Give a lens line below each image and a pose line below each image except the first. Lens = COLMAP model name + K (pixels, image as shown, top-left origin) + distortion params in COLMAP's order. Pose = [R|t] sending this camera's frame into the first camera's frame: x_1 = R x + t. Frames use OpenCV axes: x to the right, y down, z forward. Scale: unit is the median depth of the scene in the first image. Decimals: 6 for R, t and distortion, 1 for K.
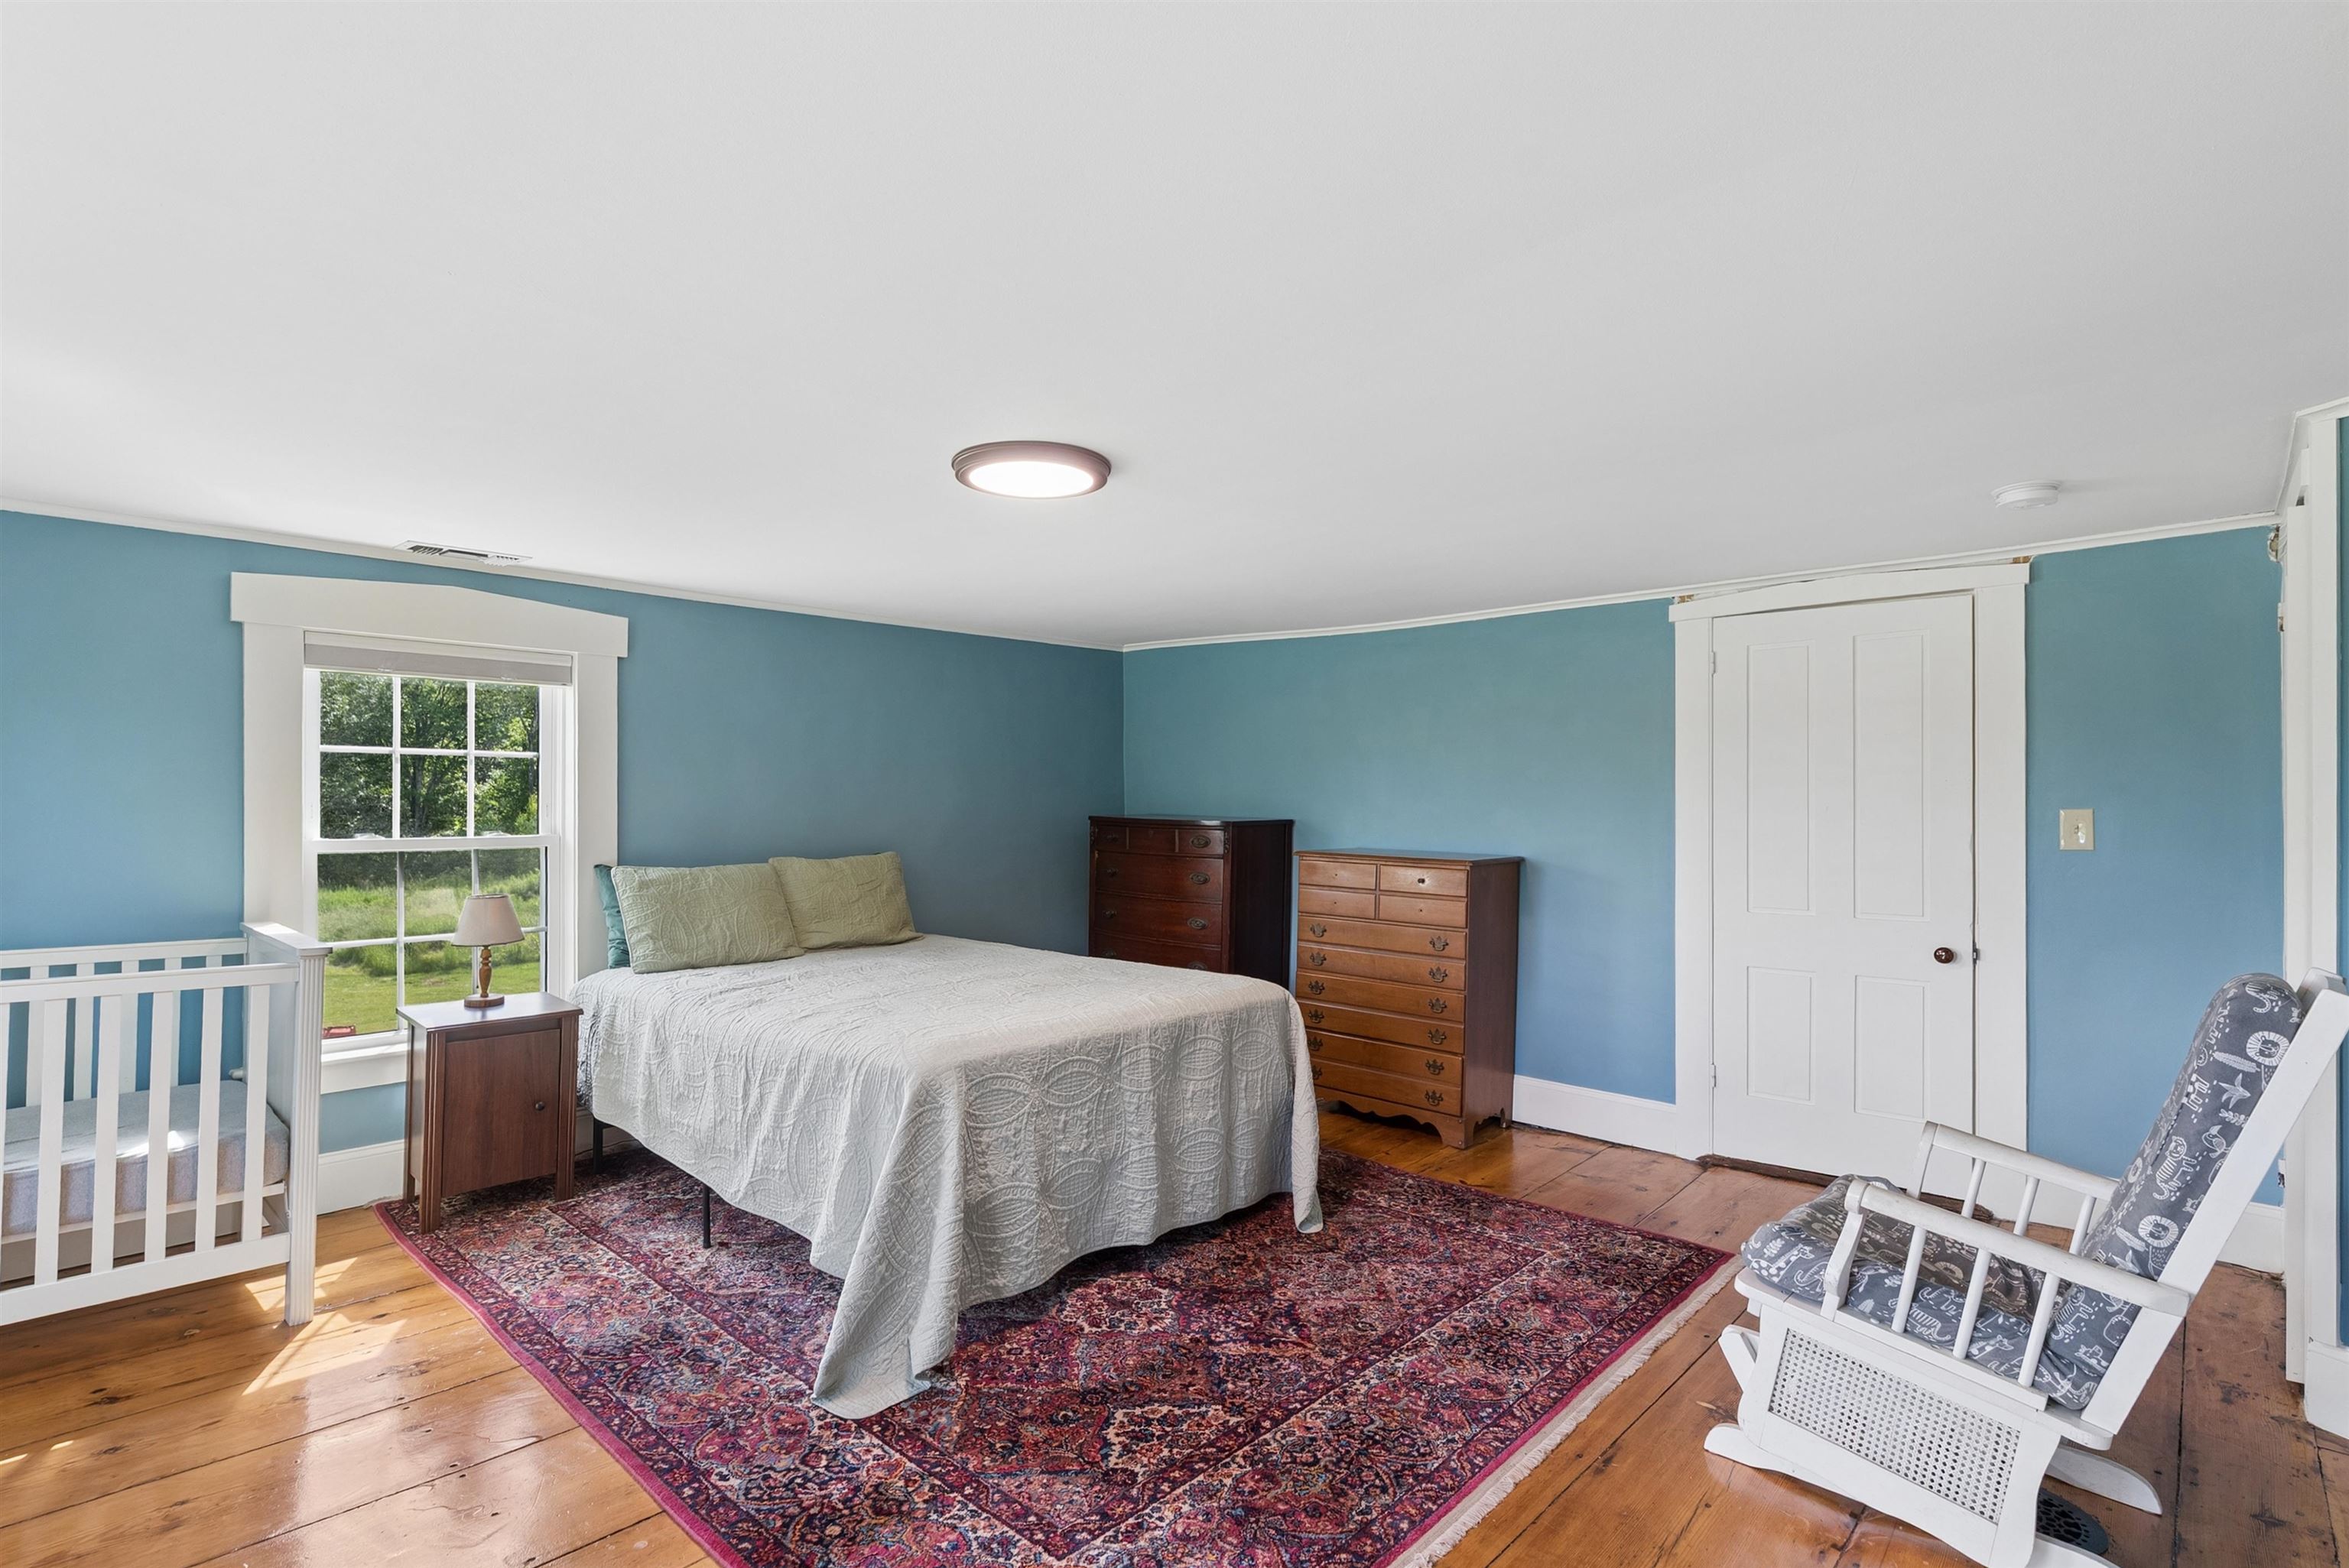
lens RADIAL K [[1095.8, 0, 1162.1], [0, 1095.8, 806.0], [0, 0, 1]] dist [-0.008145, 0.003770]
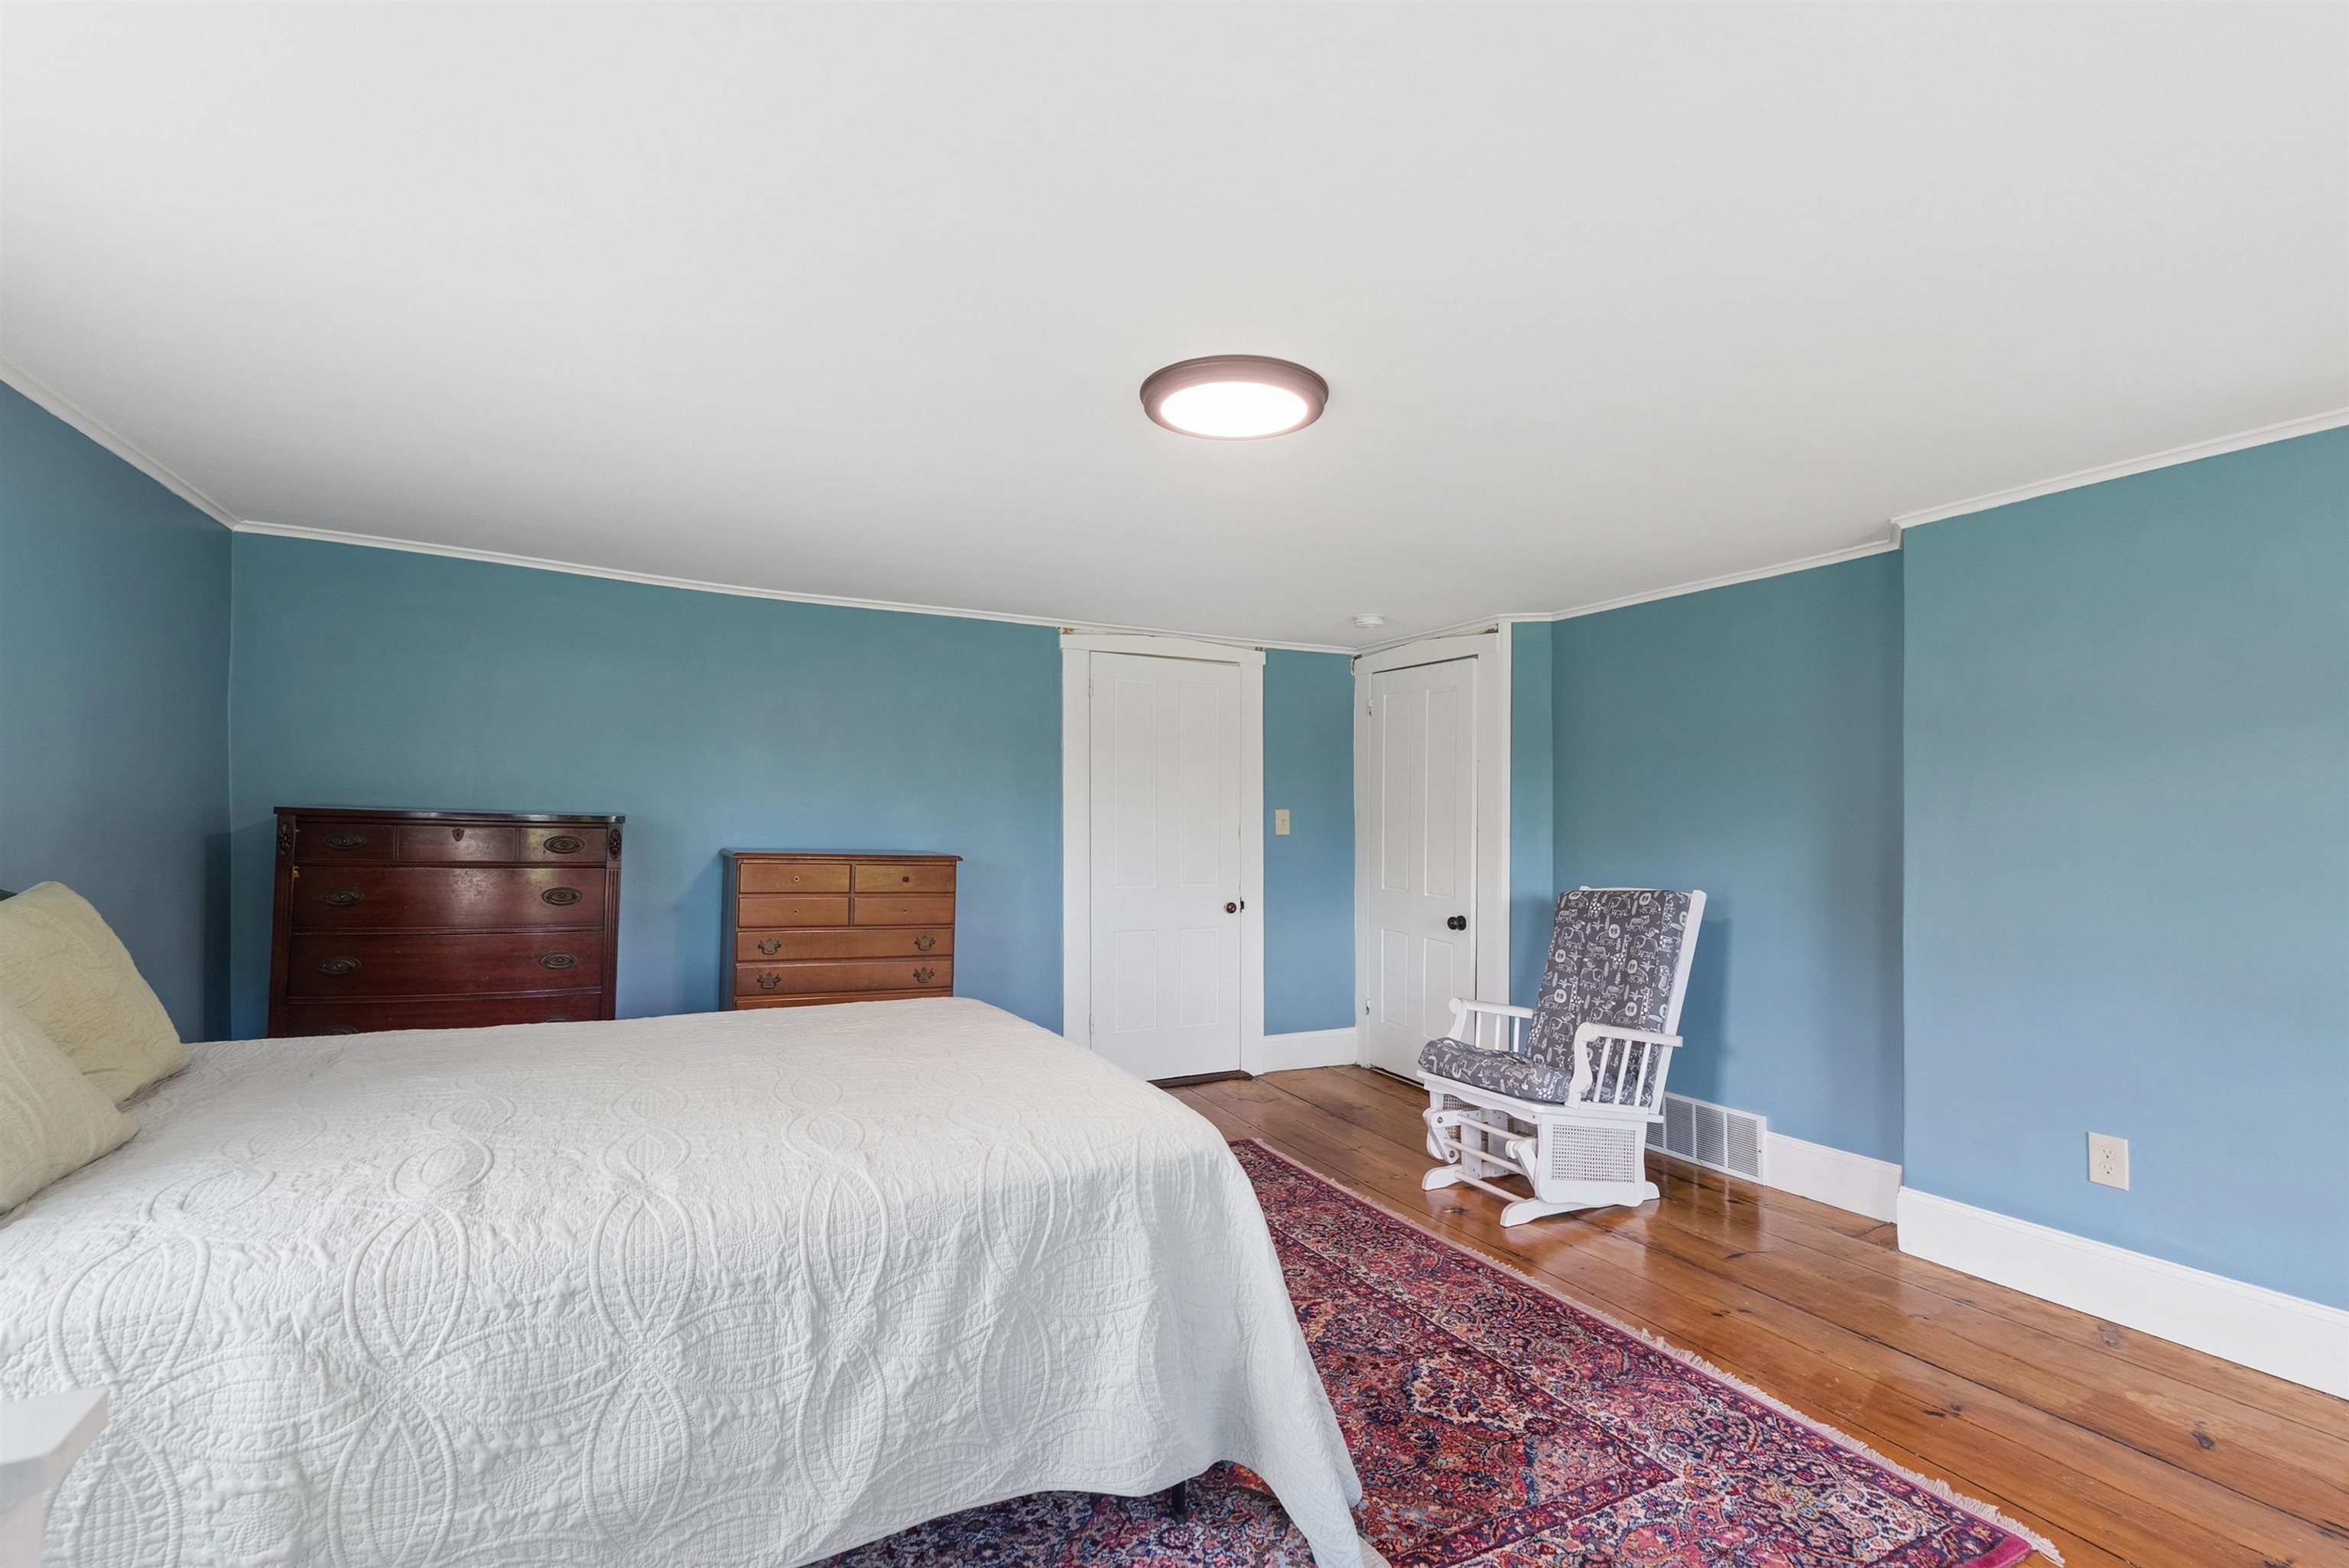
lens RADIAL K [[1095.8, 0, 1107.6], [0, 1095.8, 799.5], [0, 0, 1]] dist [-0.008145, 0.003770]
pose [[0.376092, 0.014166, 0.926474, -0.765000], [-0.015356, 0.999841, -0.009054, 0.006587], [-0.926455, -0.010822, 0.376250, 0.630598]]
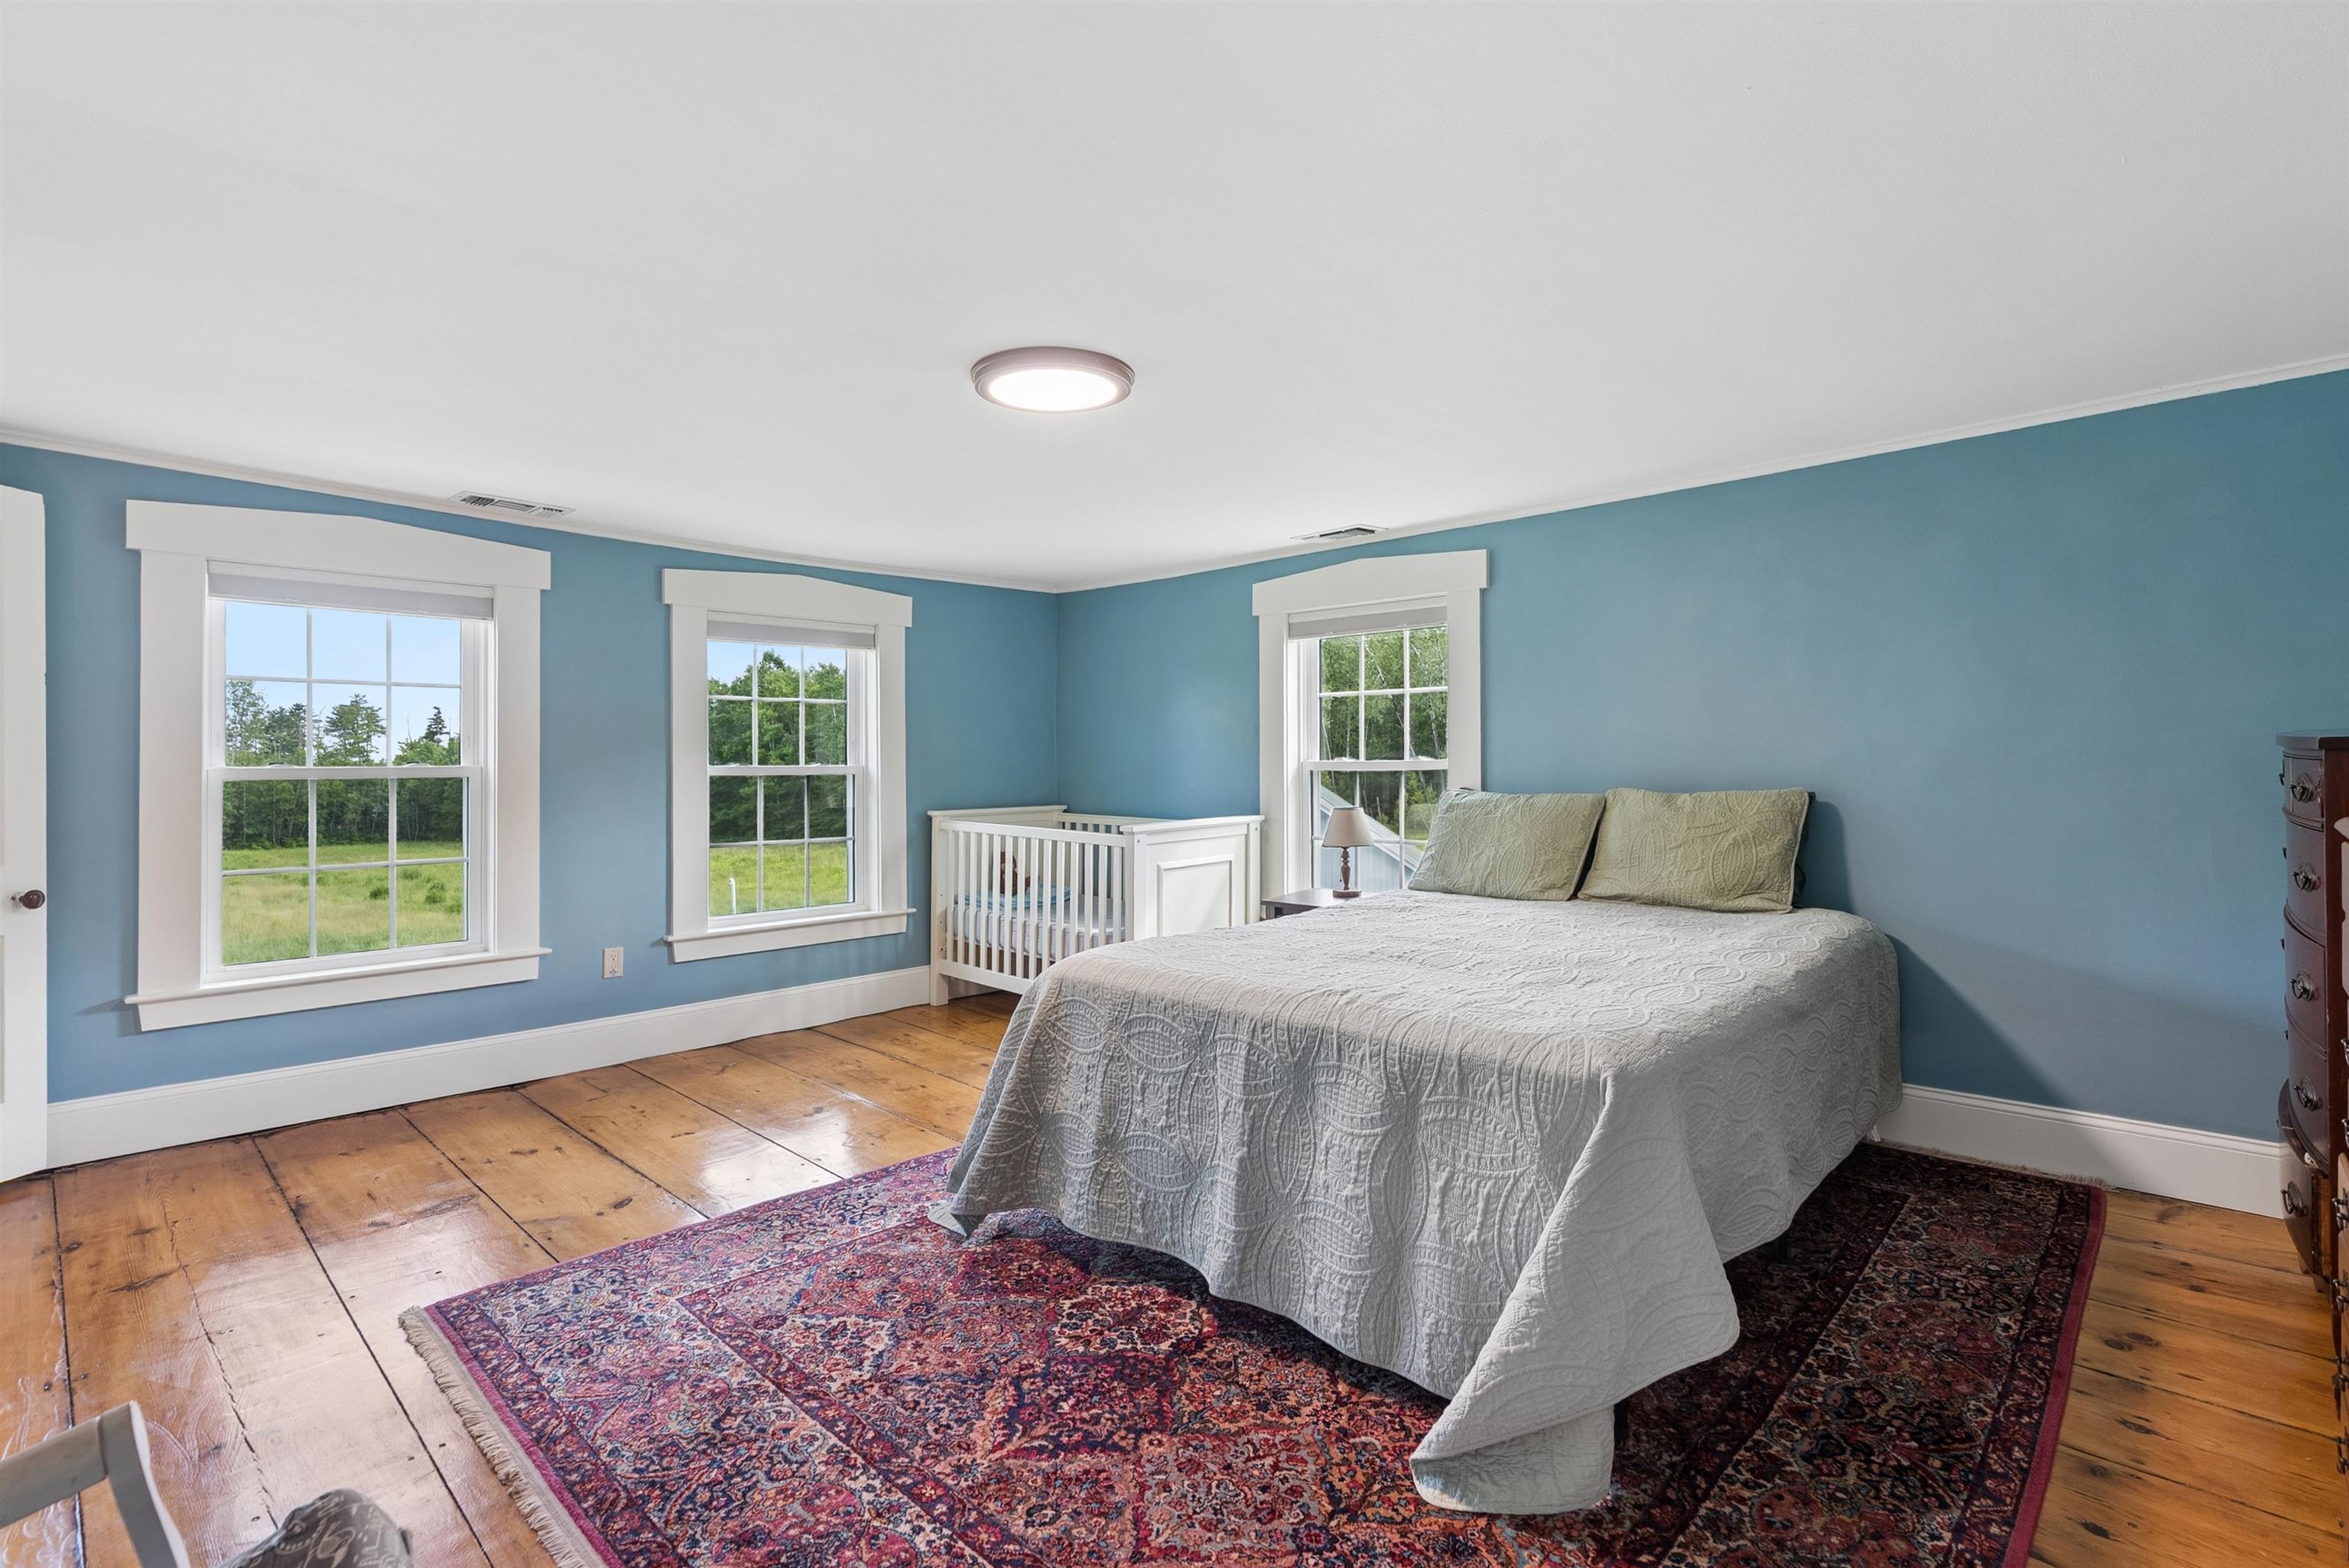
lens RADIAL K [[1095.8, 0, 1173.8], [0, 1095.8, 761.0], [0, 0, 1]] dist [-0.008145, 0.003770]
pose [[0.013612, 0.008241, -0.999873, 0.687538], [0.010496, 0.999910, 0.008384, 0.019710], [0.999852, -0.010609, 0.013524, 0.888931]]
